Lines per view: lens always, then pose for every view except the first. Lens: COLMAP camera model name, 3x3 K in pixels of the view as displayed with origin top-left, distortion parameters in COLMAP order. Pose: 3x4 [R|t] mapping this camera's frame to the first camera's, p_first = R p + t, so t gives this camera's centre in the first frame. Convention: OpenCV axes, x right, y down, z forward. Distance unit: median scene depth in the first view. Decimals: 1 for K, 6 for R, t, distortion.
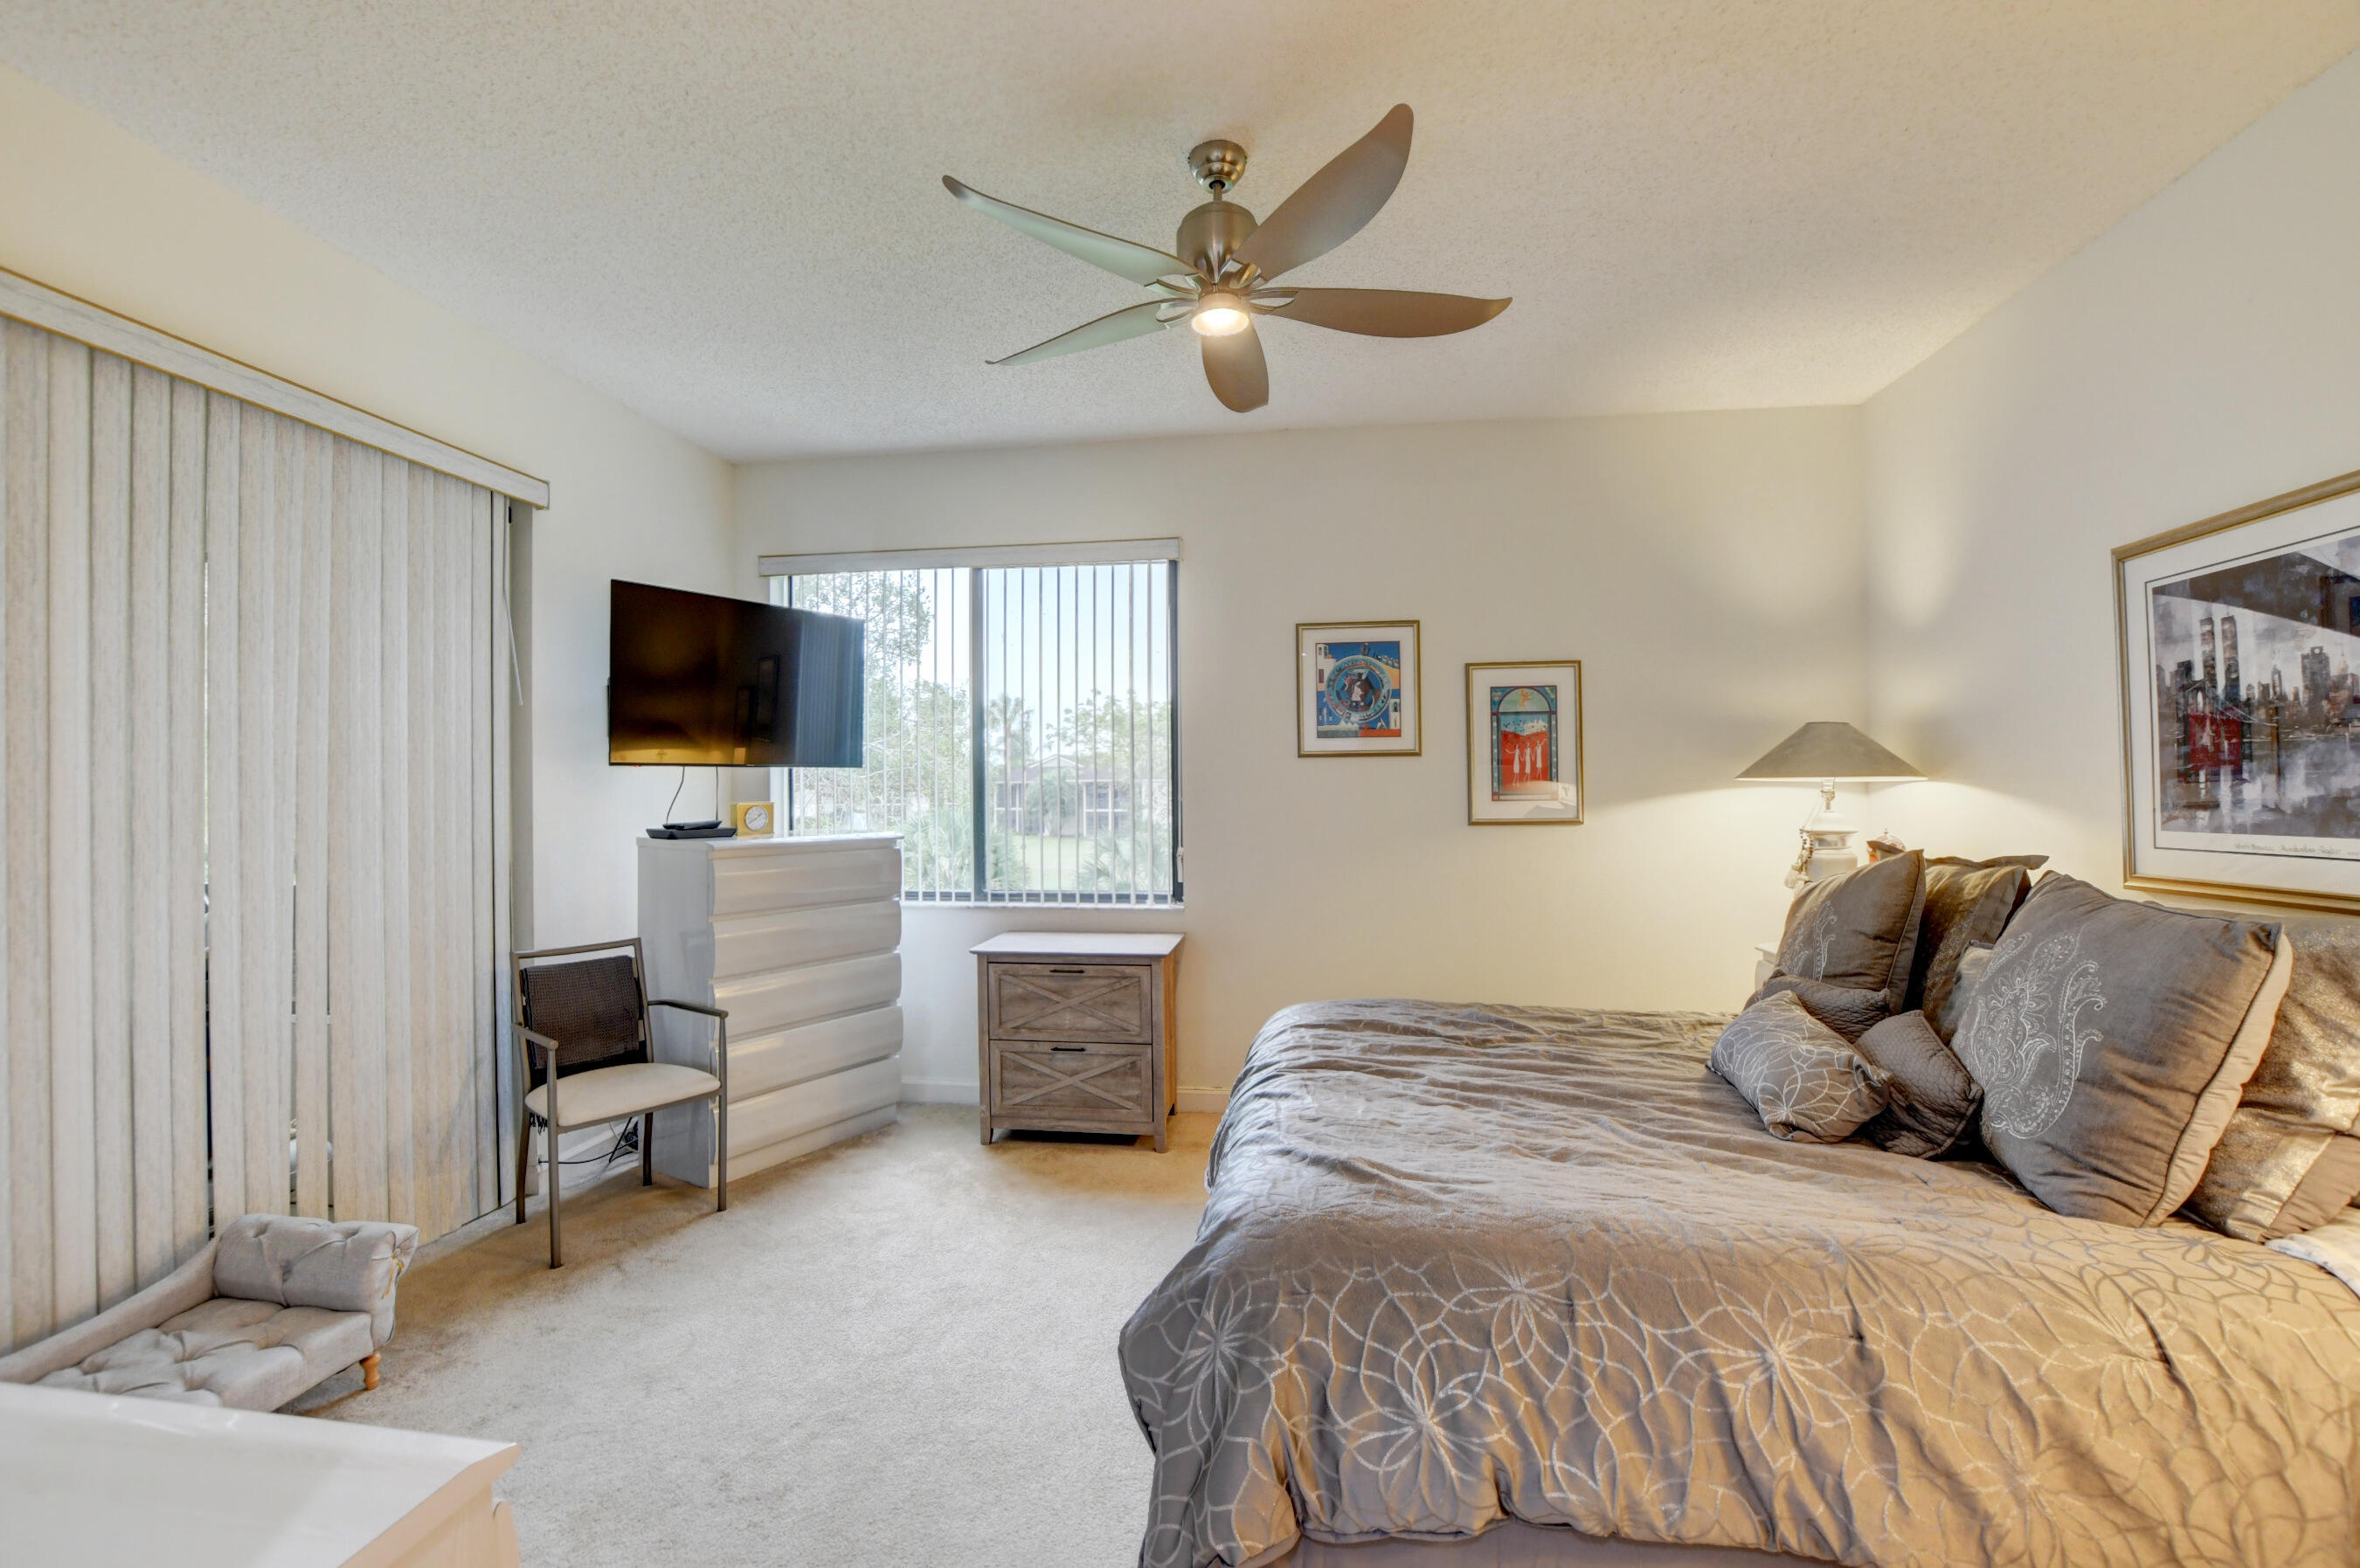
lens RADIAL K [[1039.6, 0, 1180.5], [0, 1039.6, 782.5], [0, 0, 1]] dist [-0.034840, 0.005181]
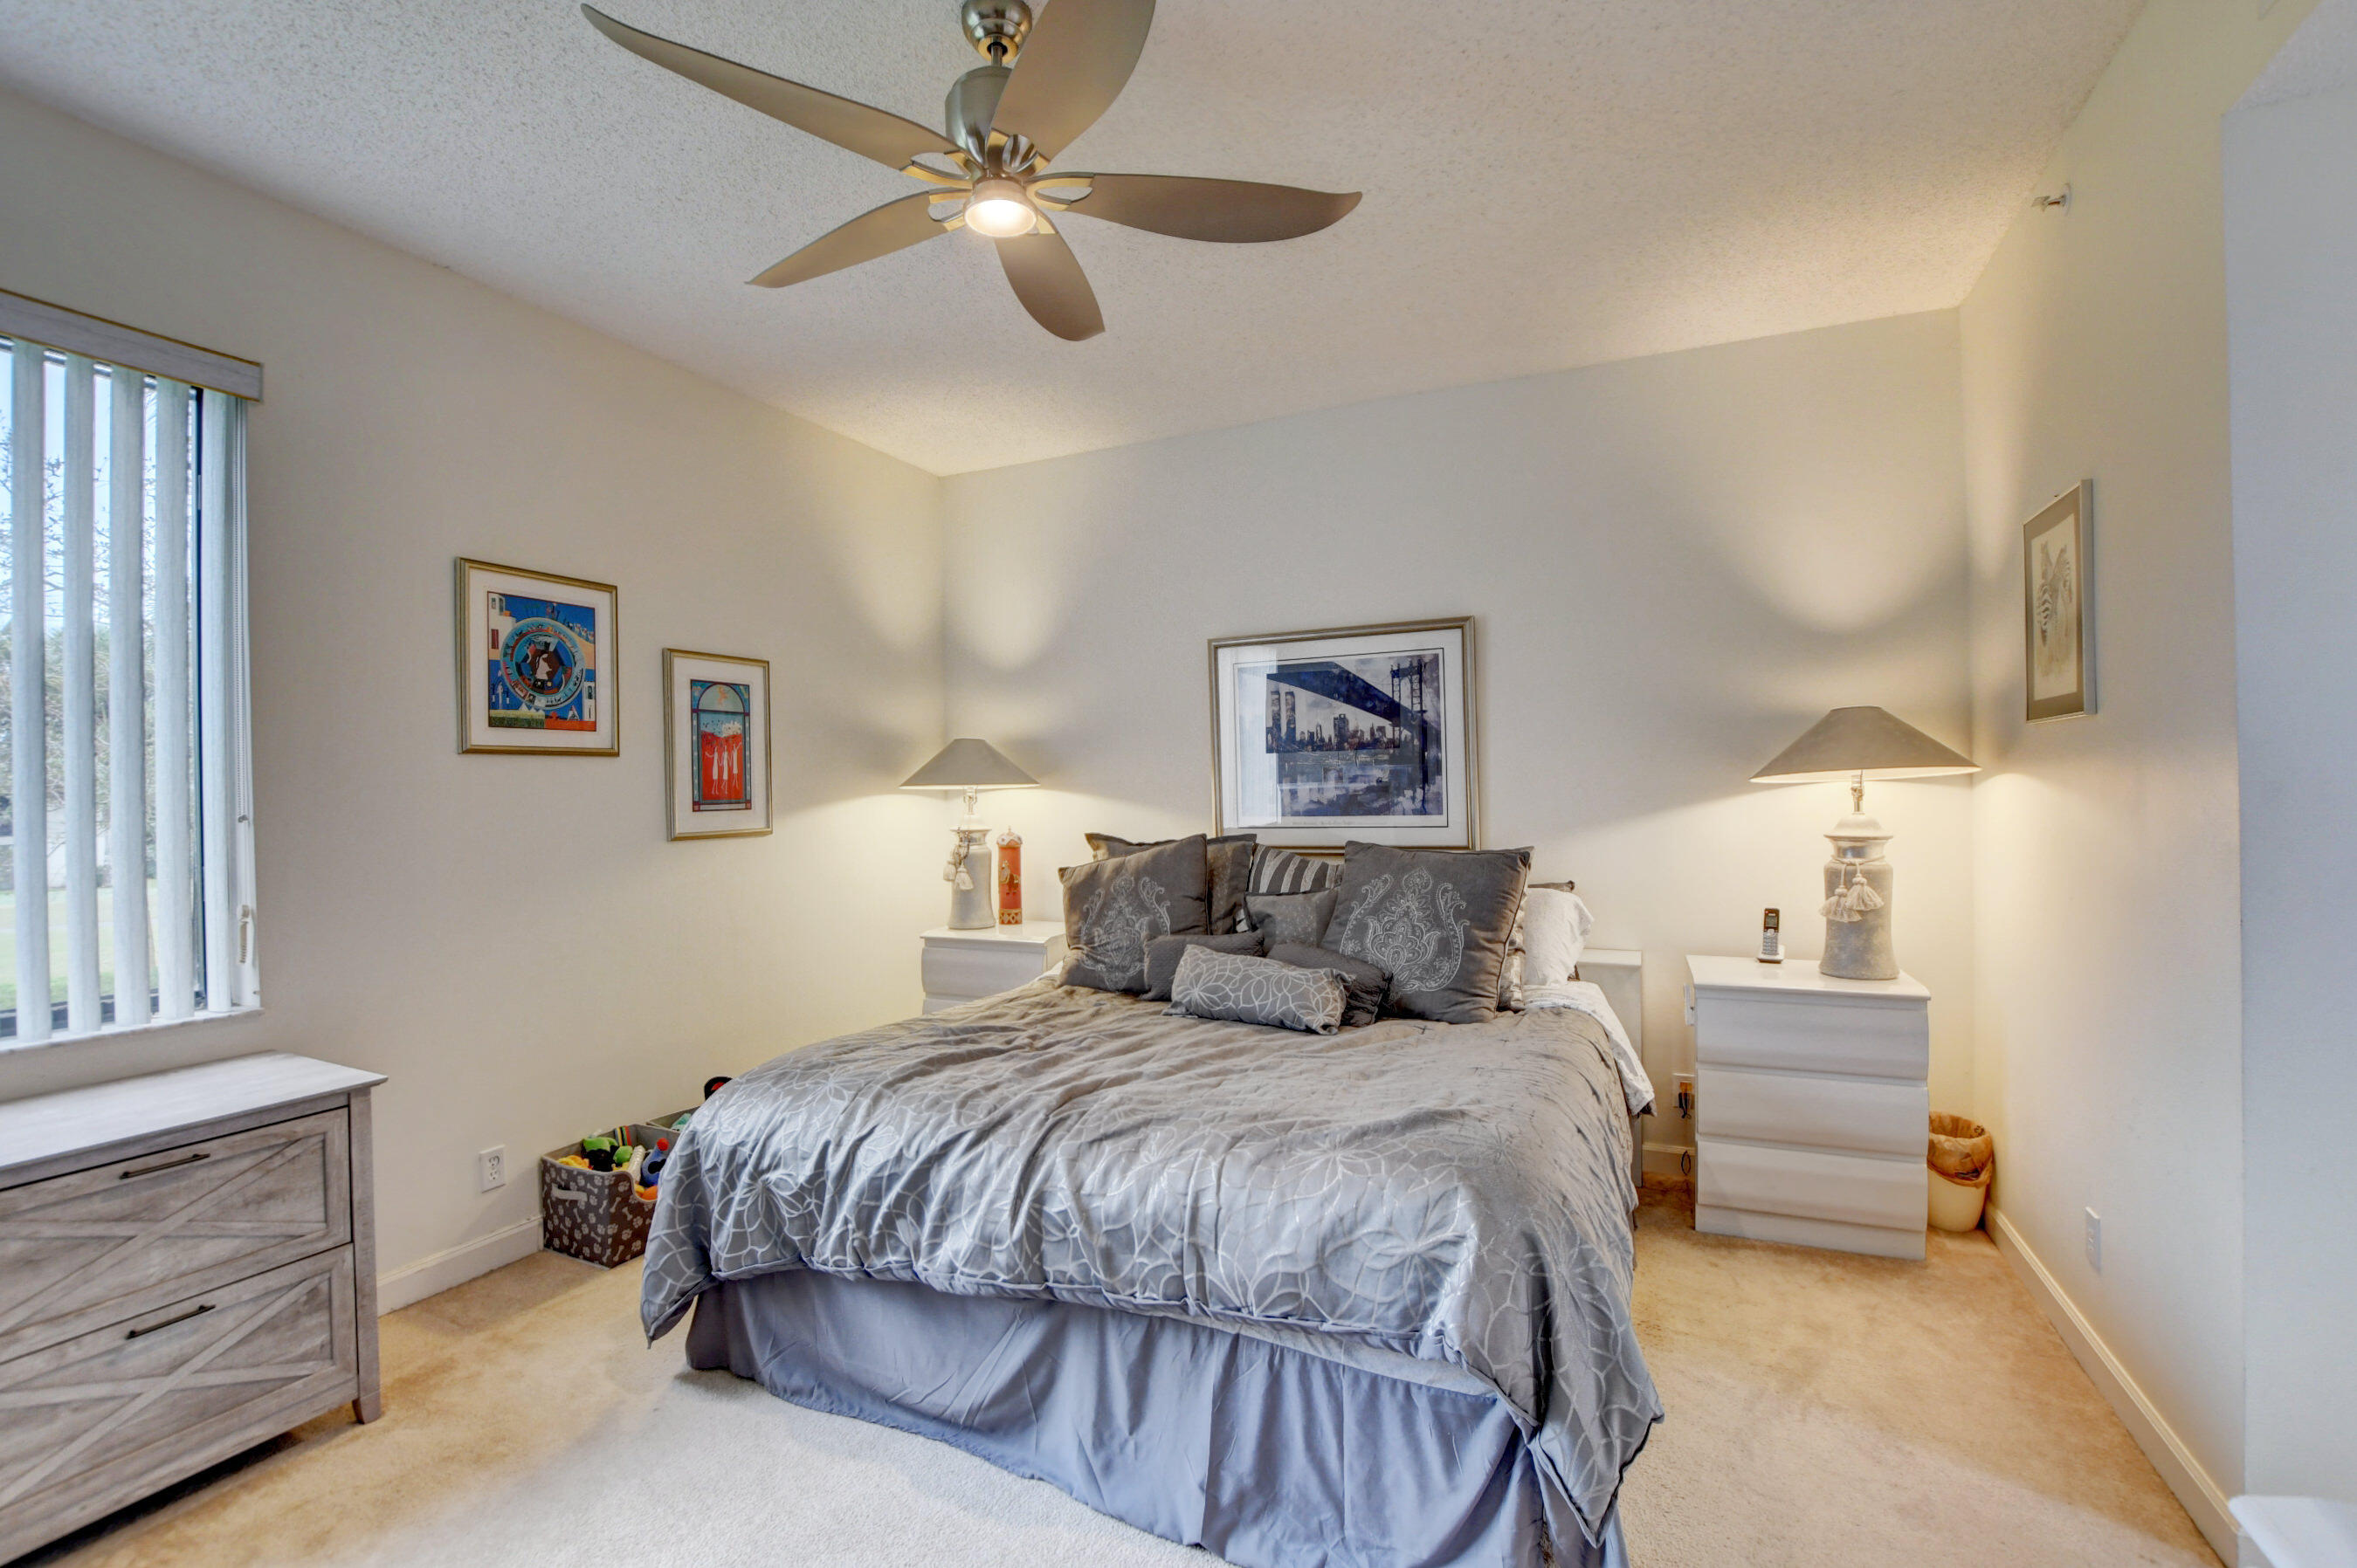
lens RADIAL K [[1038.3, 0, 1178.2], [0, 1038.3, 791.6], [0, 0, 1]] dist [-0.034840, 0.005181]
pose [[0.290462, -0.001397, 0.956886, -0.403366], [0.006115, 0.999981, -0.000396, 0.003855], [-0.956867, 0.005967, 0.290465, 0.367960]]
